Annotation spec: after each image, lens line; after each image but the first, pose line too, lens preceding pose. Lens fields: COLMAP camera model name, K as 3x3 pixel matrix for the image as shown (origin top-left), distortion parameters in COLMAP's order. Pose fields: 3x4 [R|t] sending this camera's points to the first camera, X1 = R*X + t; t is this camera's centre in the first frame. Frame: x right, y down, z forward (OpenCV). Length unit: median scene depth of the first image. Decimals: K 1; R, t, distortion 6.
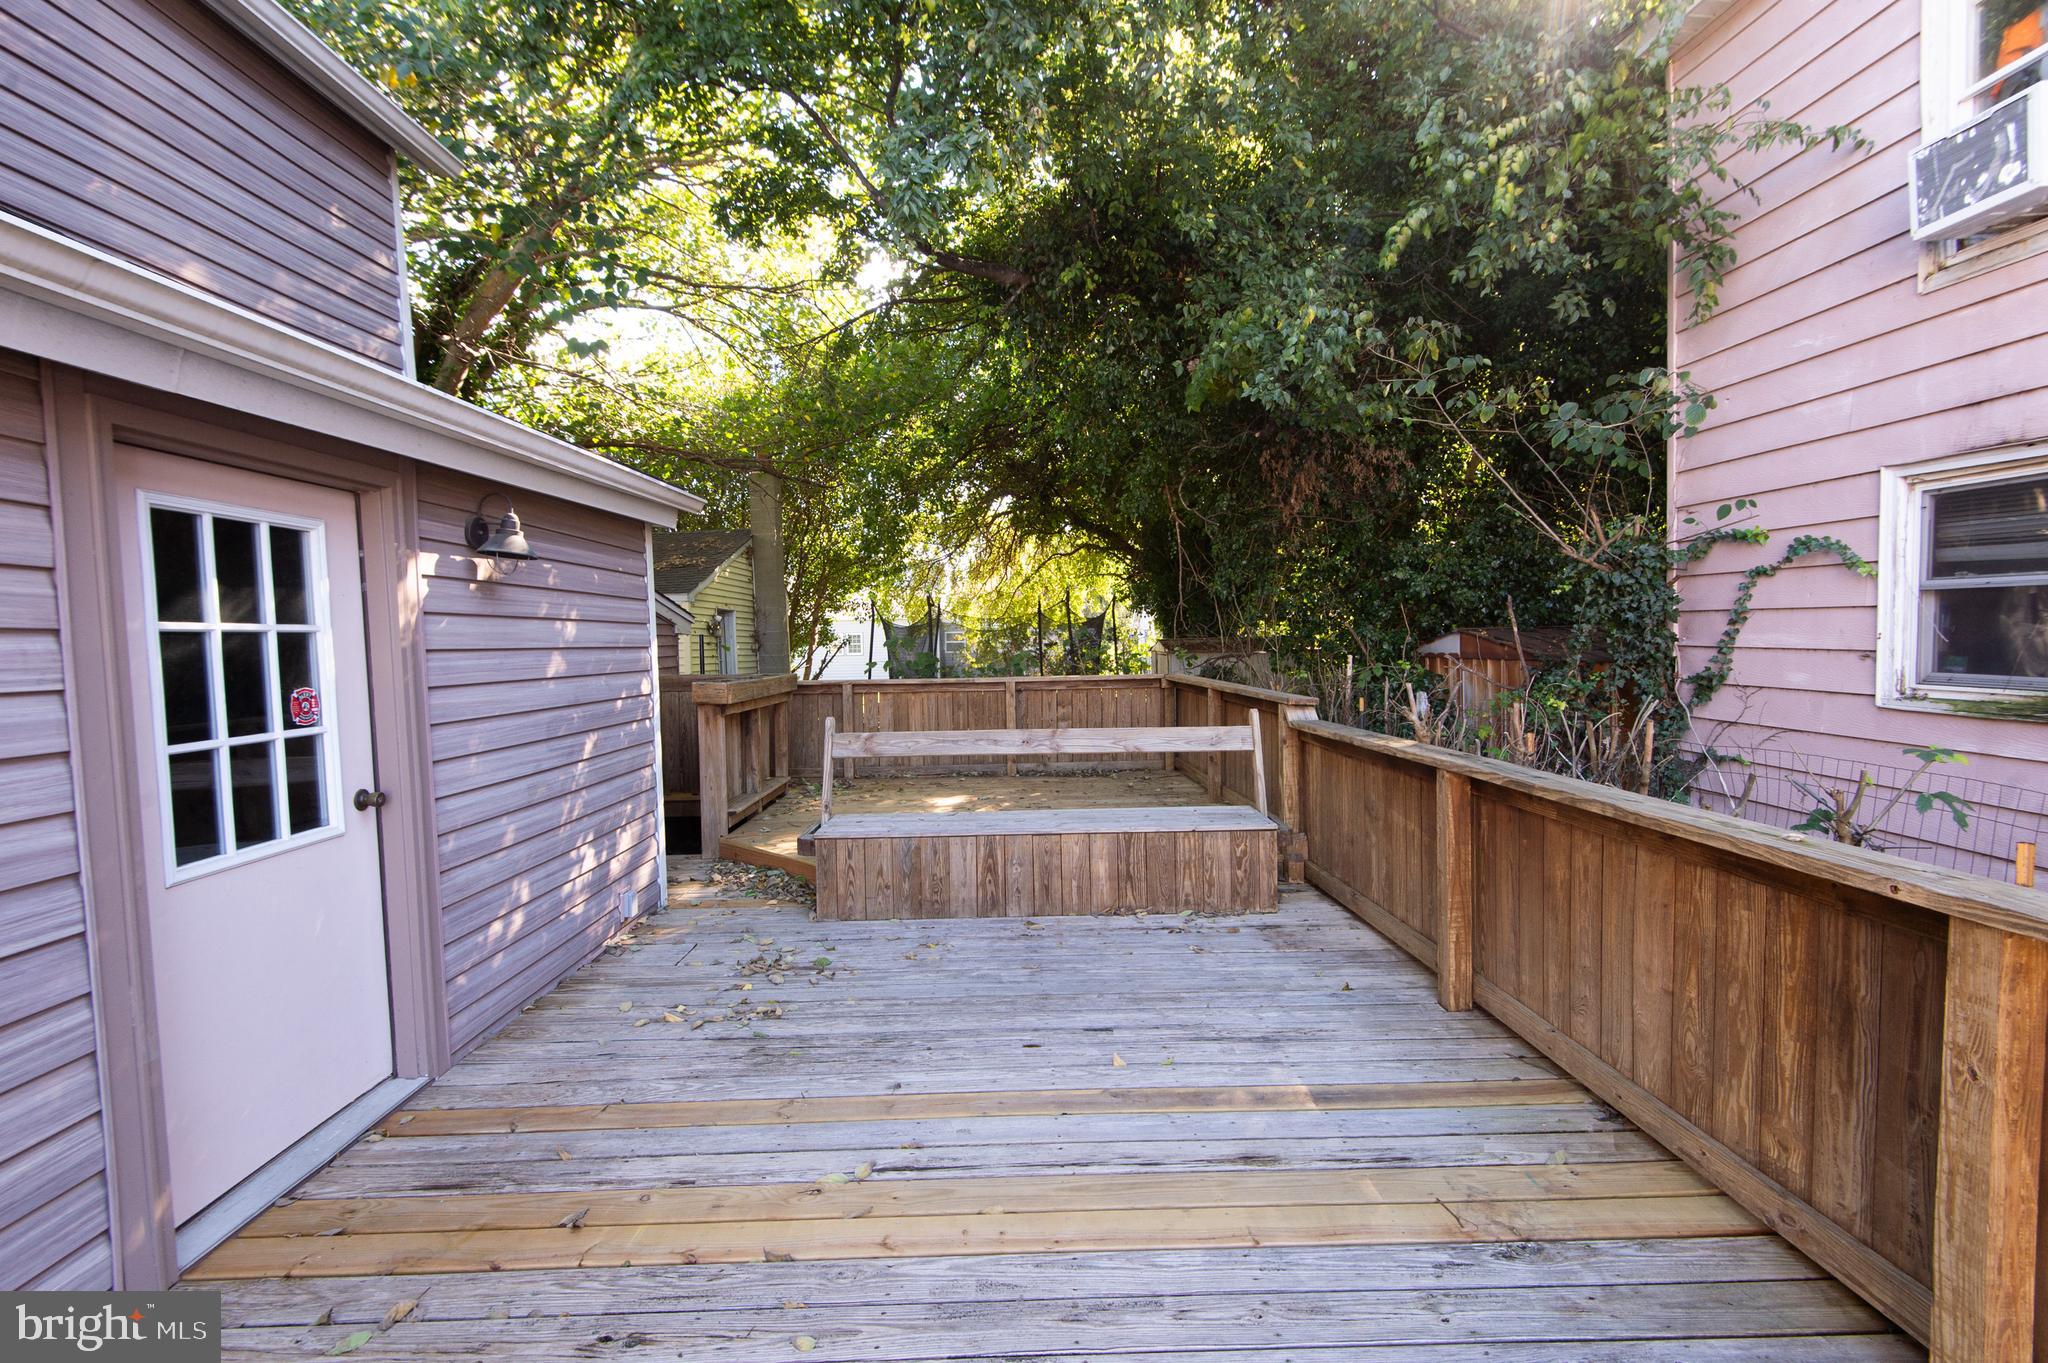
lens RADIAL K [[911.0, 0, 1025.2], [0, 911.0, 679.0], [0, 0, 1]] dist [0.023940, -0.011842]
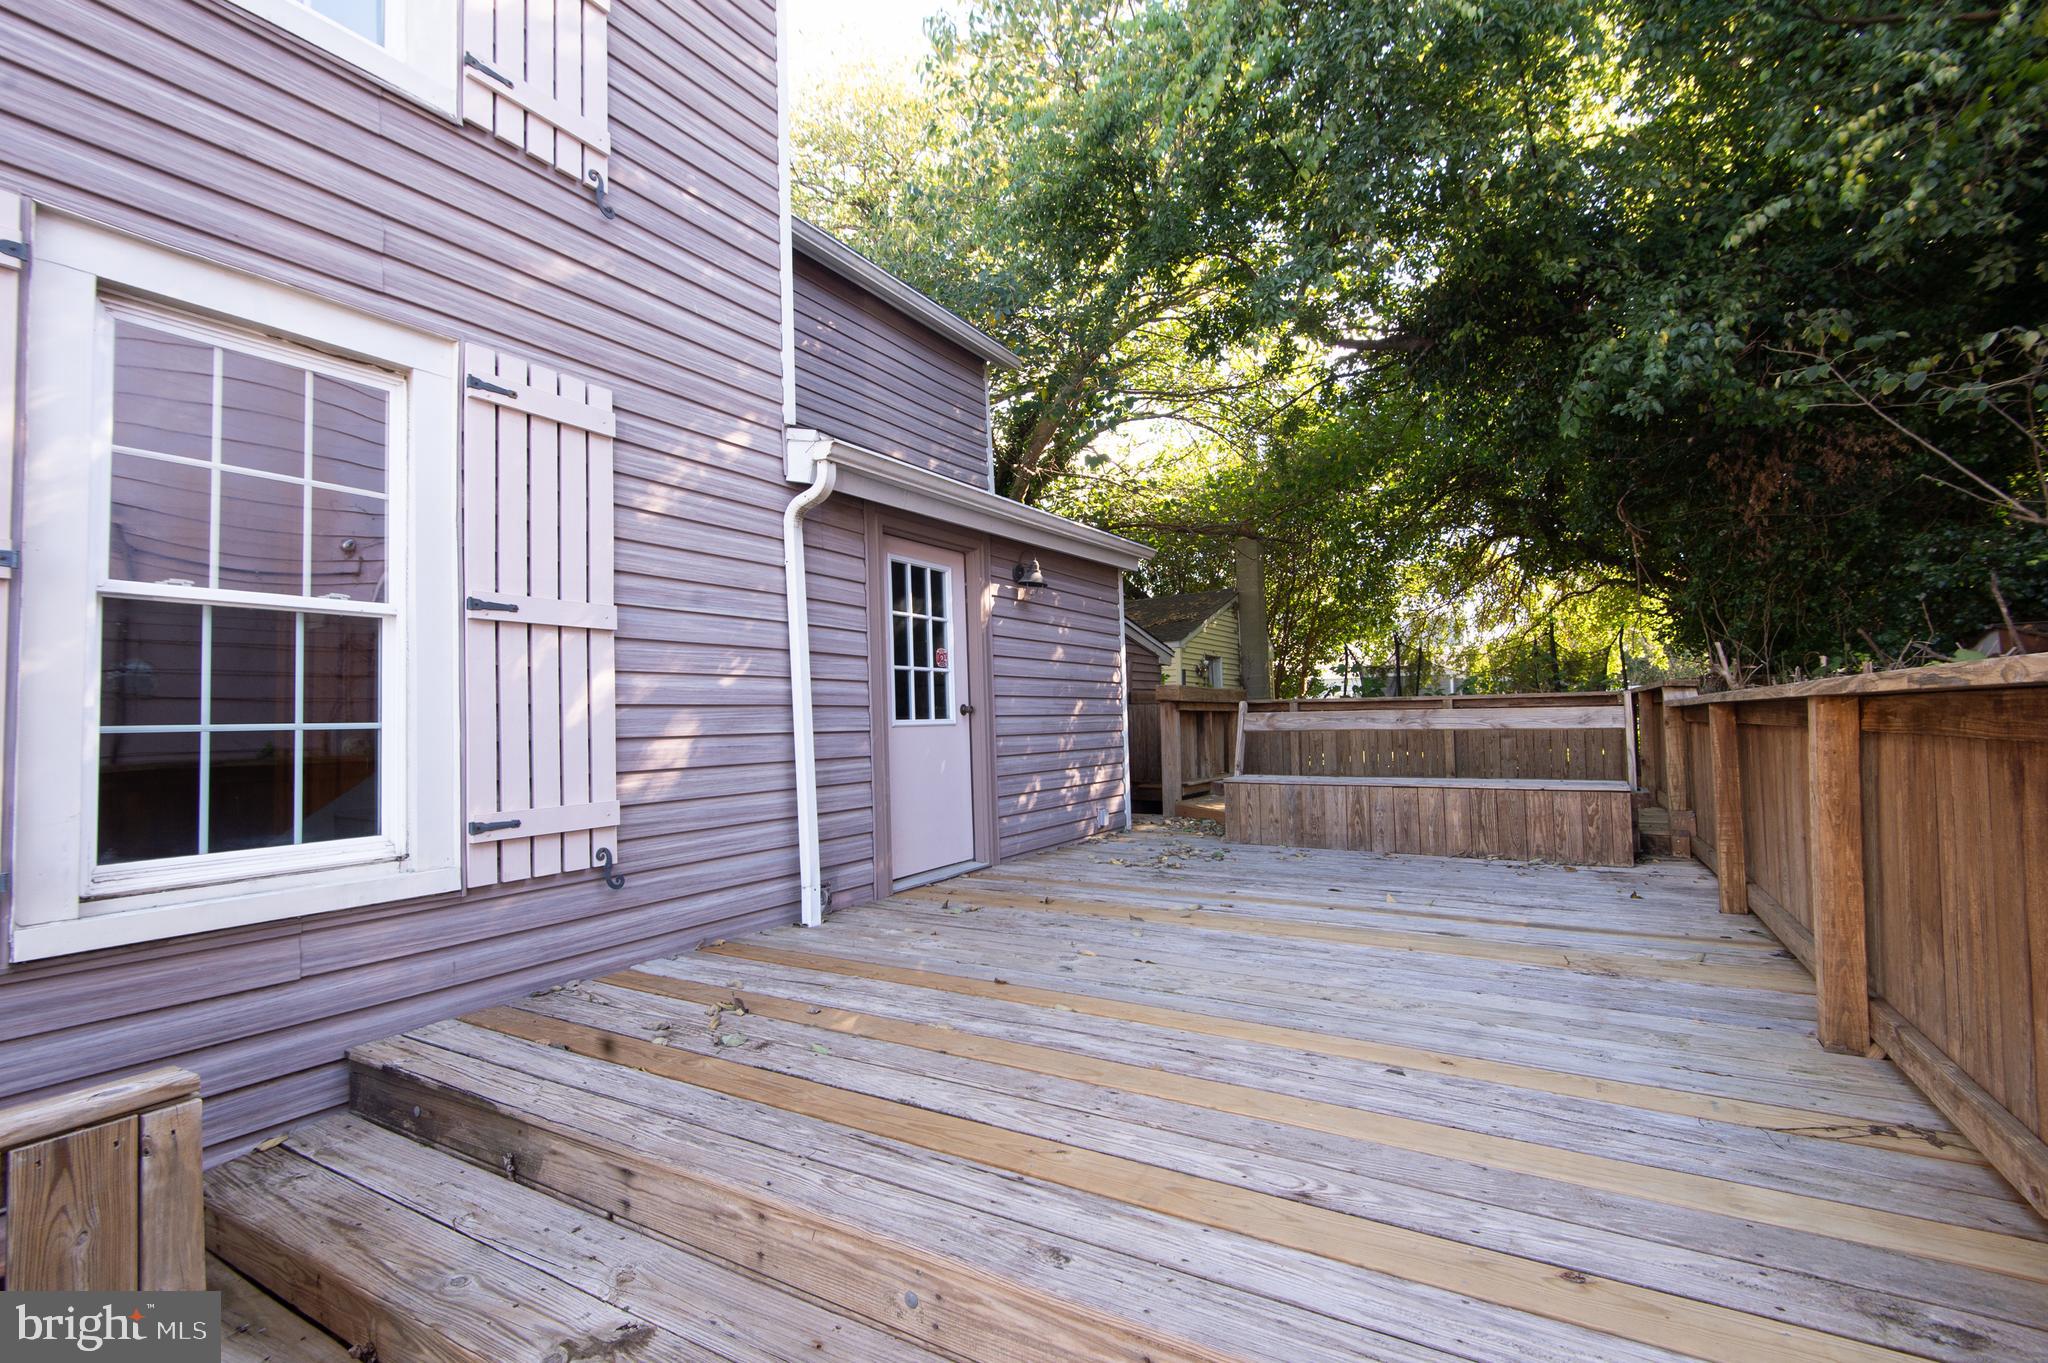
lens RADIAL K [[911.0, 0, 1028.3], [0, 911.0, 689.0], [0, 0, 1]] dist [0.023940, -0.011842]
pose [[0.851121, -0.016699, -0.524704, 0.240345], [-0.018325, 0.997940, -0.061484, 0.121867], [0.524650, 0.061946, 0.849061, -0.333828]]
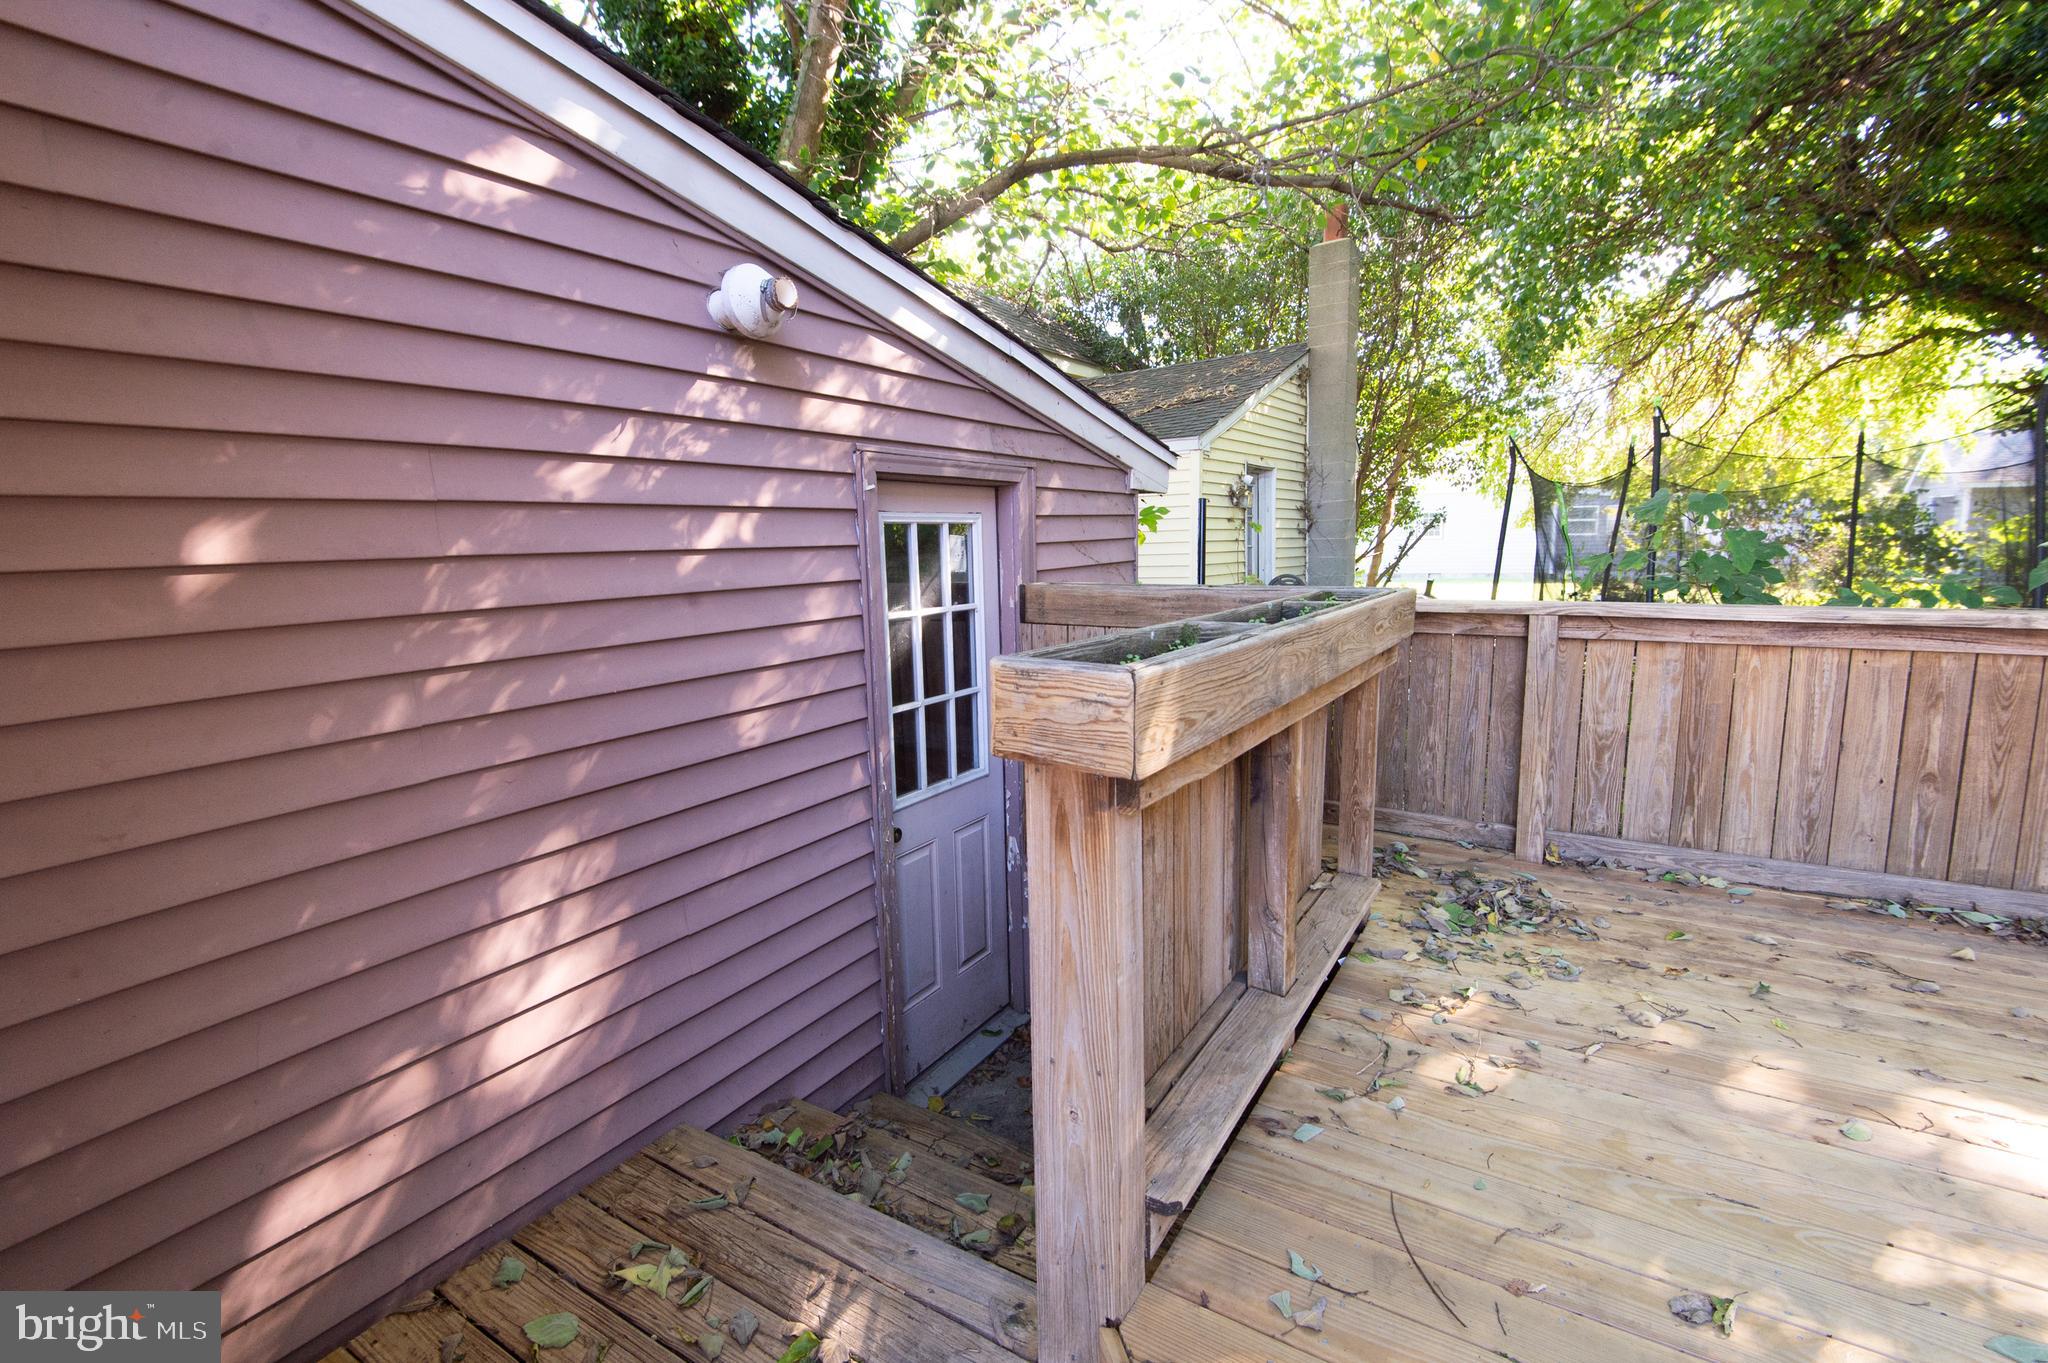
lens RADIAL K [[911.0, 0, 1024.5], [0, 911.0, 671.0], [0, 0, 1]] dist [0.023940, -0.011842]
pose [[0.835288, 0.080101, -0.543947, -0.302005], [-0.016278, 0.992500, 0.121158, -0.023745], [0.549572, -0.092347, 0.830327, 1.032947]]
